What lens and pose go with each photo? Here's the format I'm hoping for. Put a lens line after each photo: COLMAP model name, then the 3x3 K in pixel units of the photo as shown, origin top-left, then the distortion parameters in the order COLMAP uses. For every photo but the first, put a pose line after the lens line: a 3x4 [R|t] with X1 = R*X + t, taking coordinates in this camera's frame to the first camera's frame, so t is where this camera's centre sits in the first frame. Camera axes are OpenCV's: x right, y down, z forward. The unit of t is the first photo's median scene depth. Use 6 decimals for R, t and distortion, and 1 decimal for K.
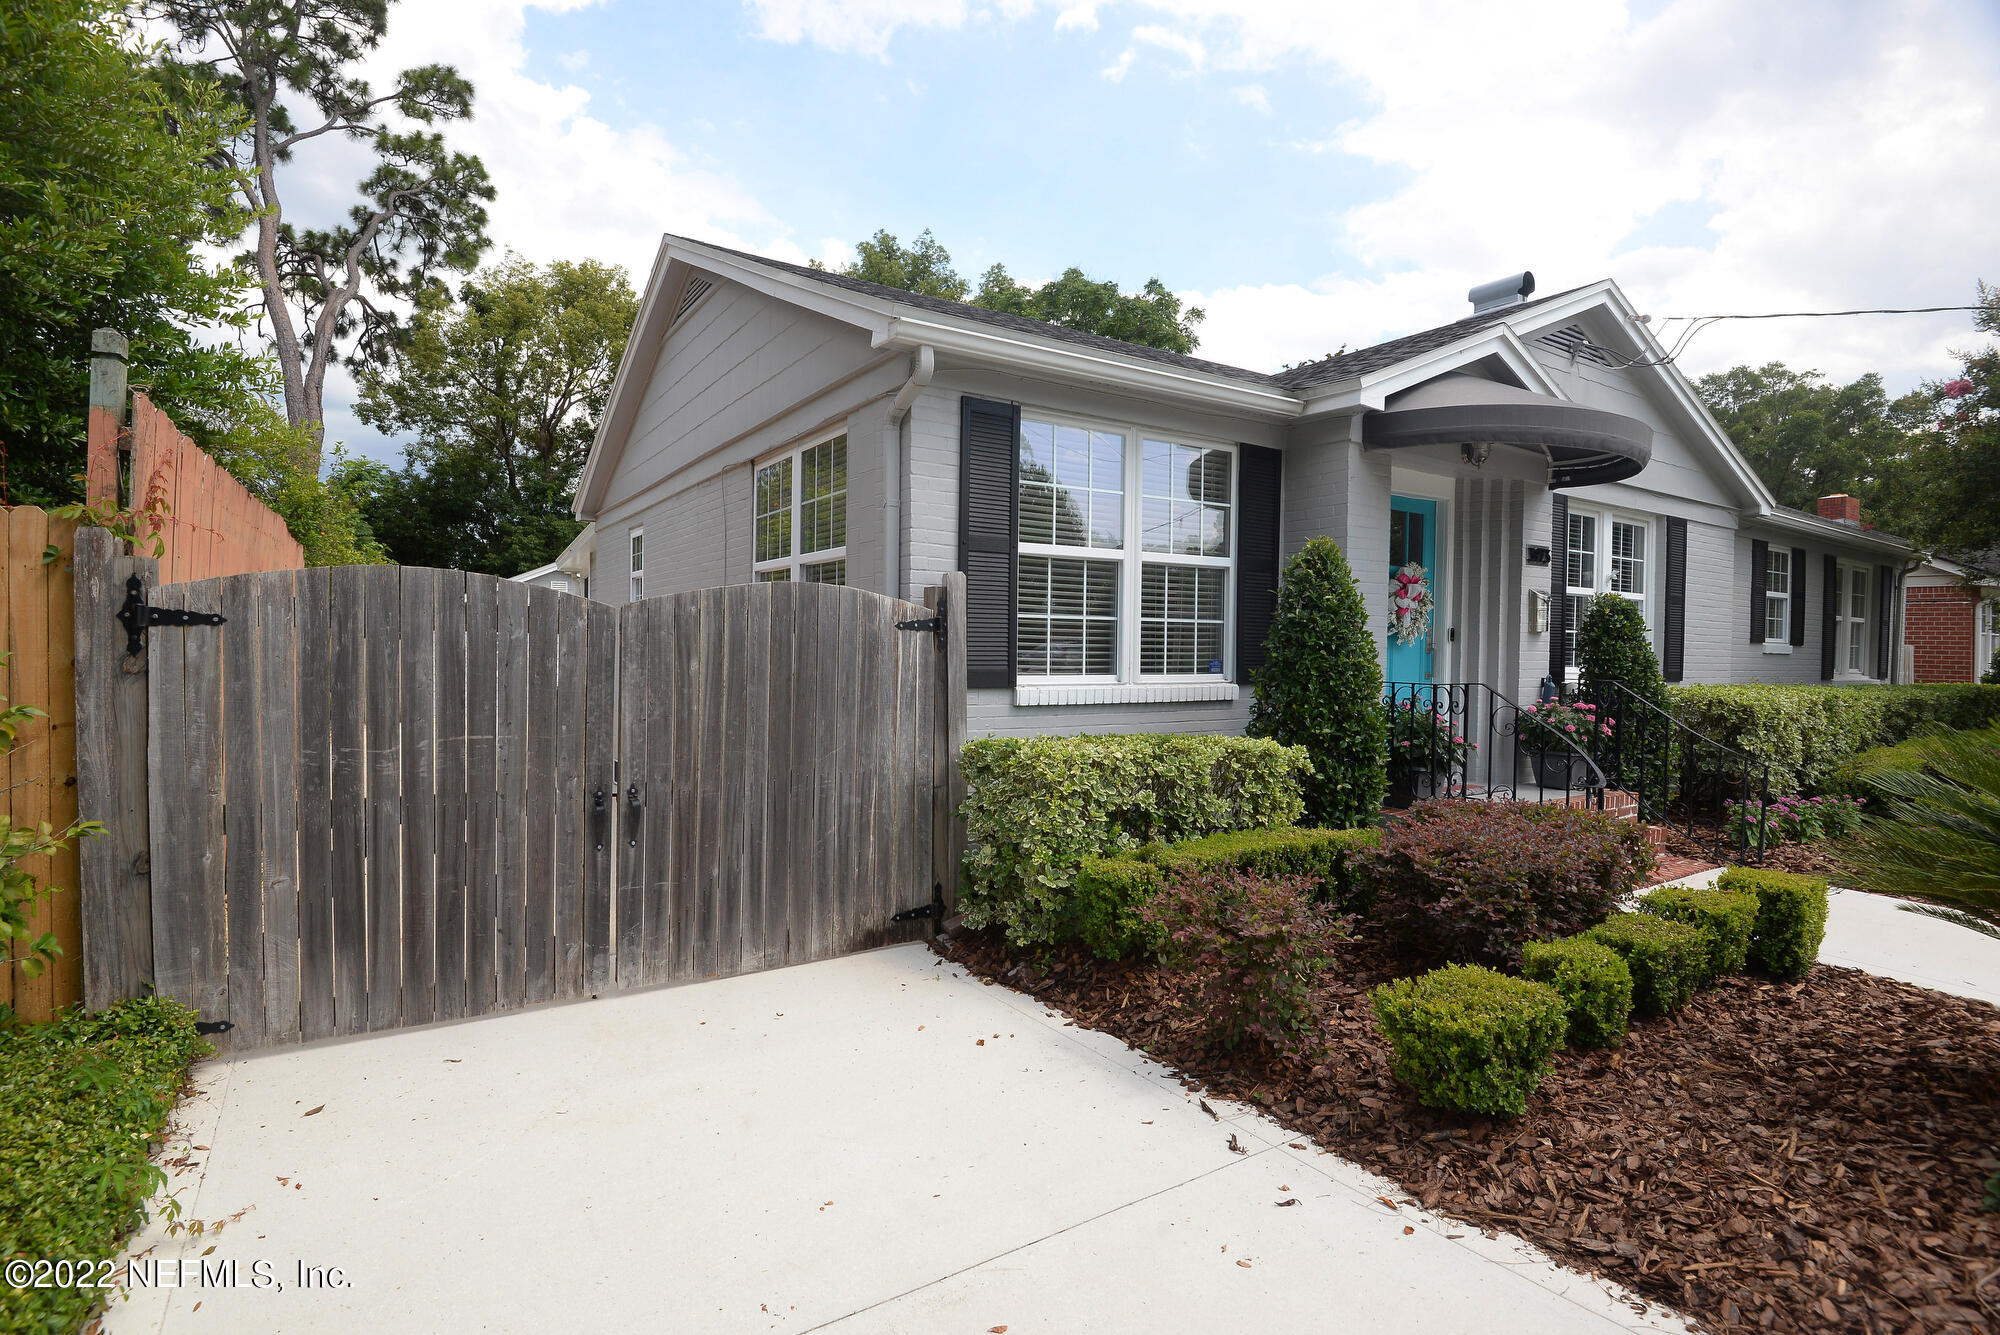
lens RADIAL K [[1038.9, 0, 1008.8], [0, 1038.9, 658.0], [0, 0, 1]] dist [-0.041326, -0.005519]
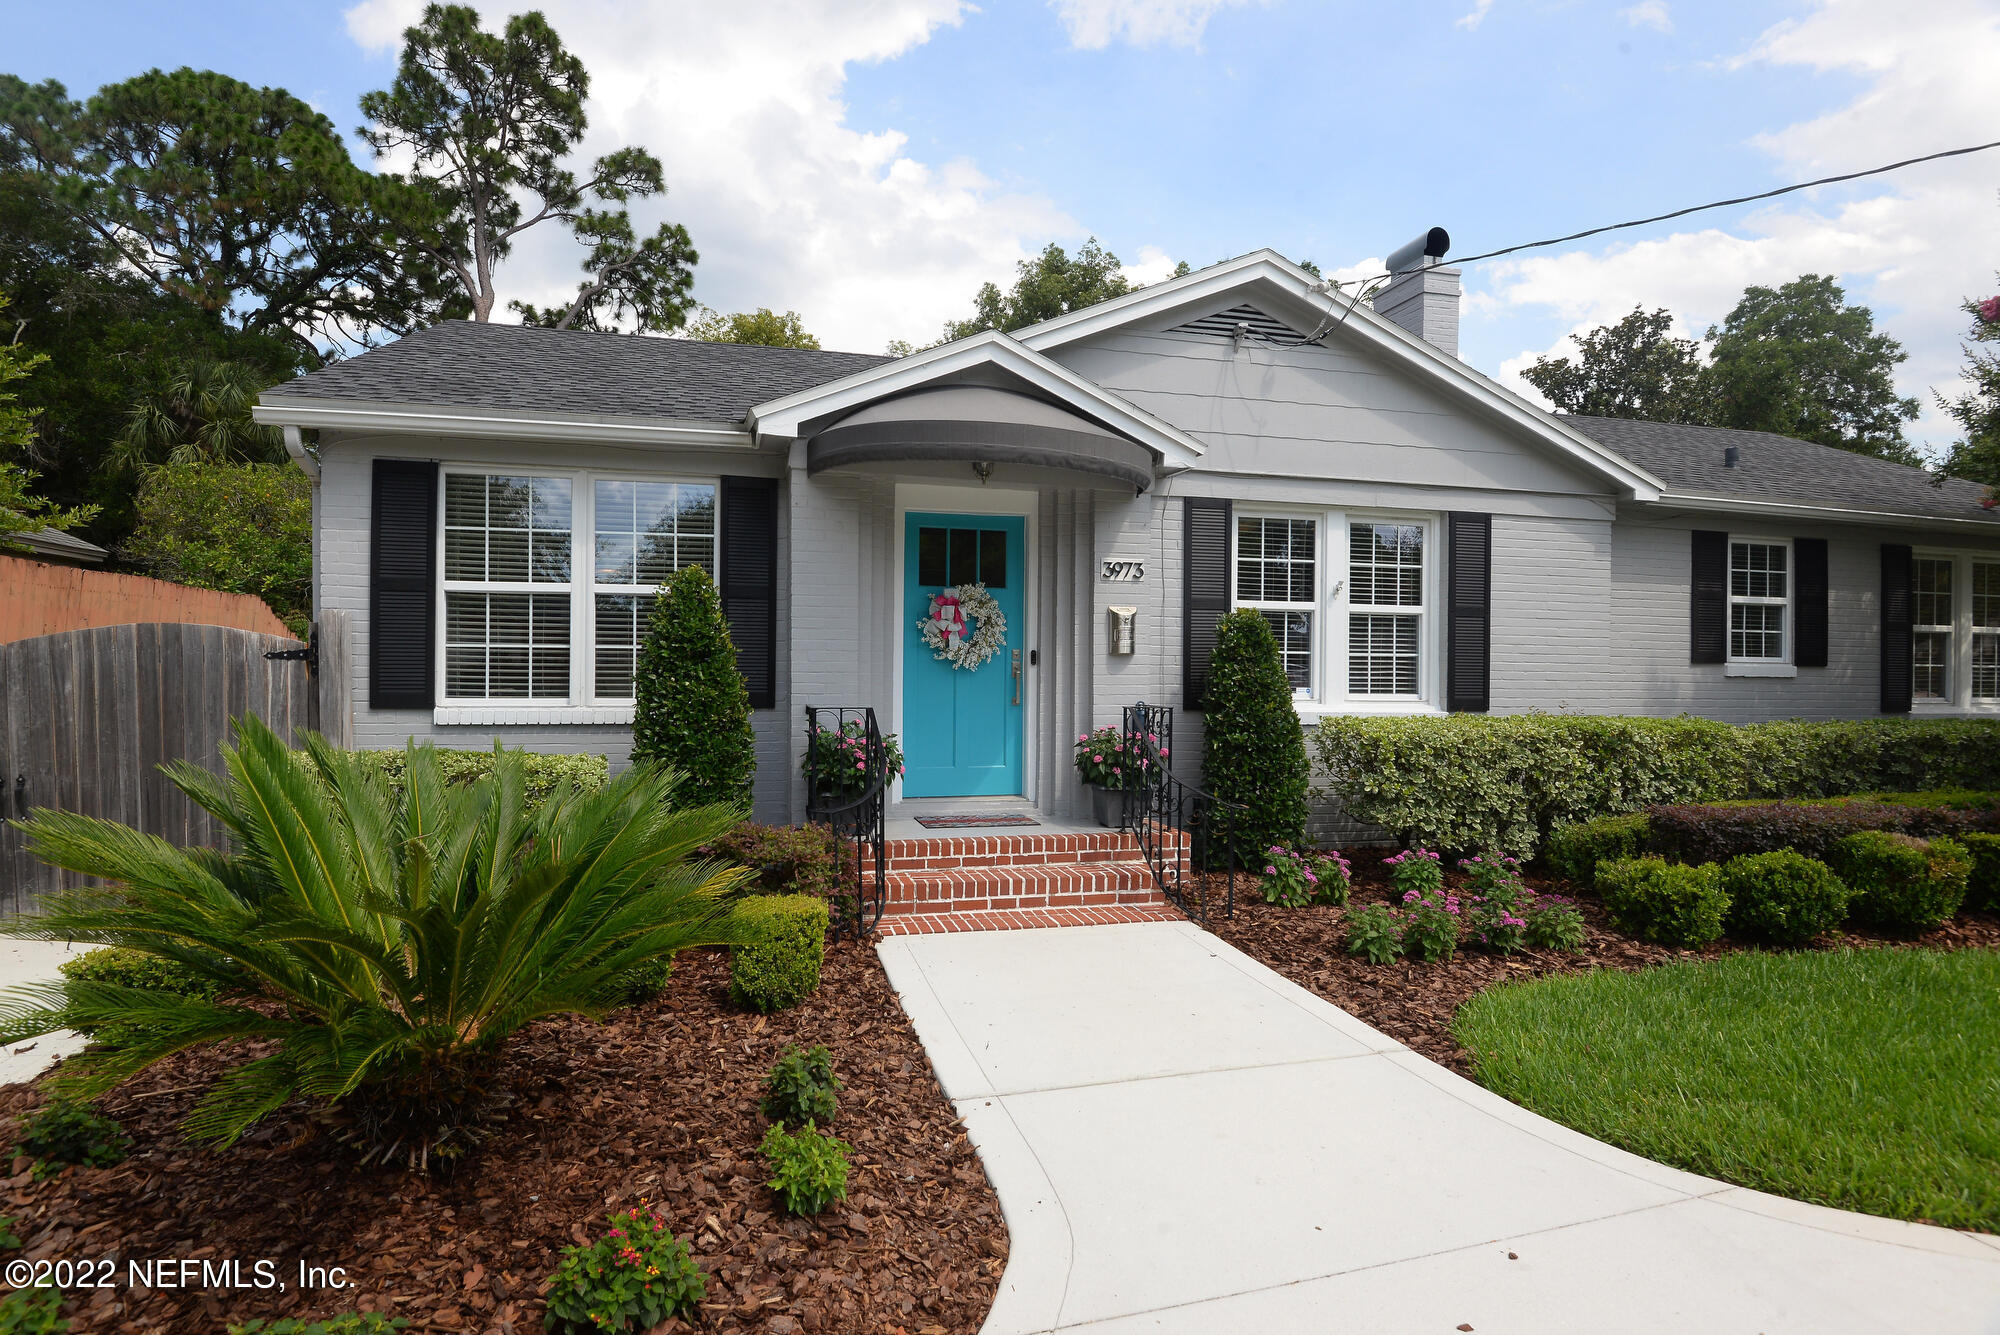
lens RADIAL K [[1093.9, 0, 989.3], [0, 1093.9, 672.3], [0, 0, 1]] dist [-0.022580, -0.010284]
pose [[0.944009, -0.004032, -0.329896, 0.218494], [0.000192, 0.999932, -0.011671, 0.000623], [0.329921, 0.010954, 0.943945, 0.015485]]
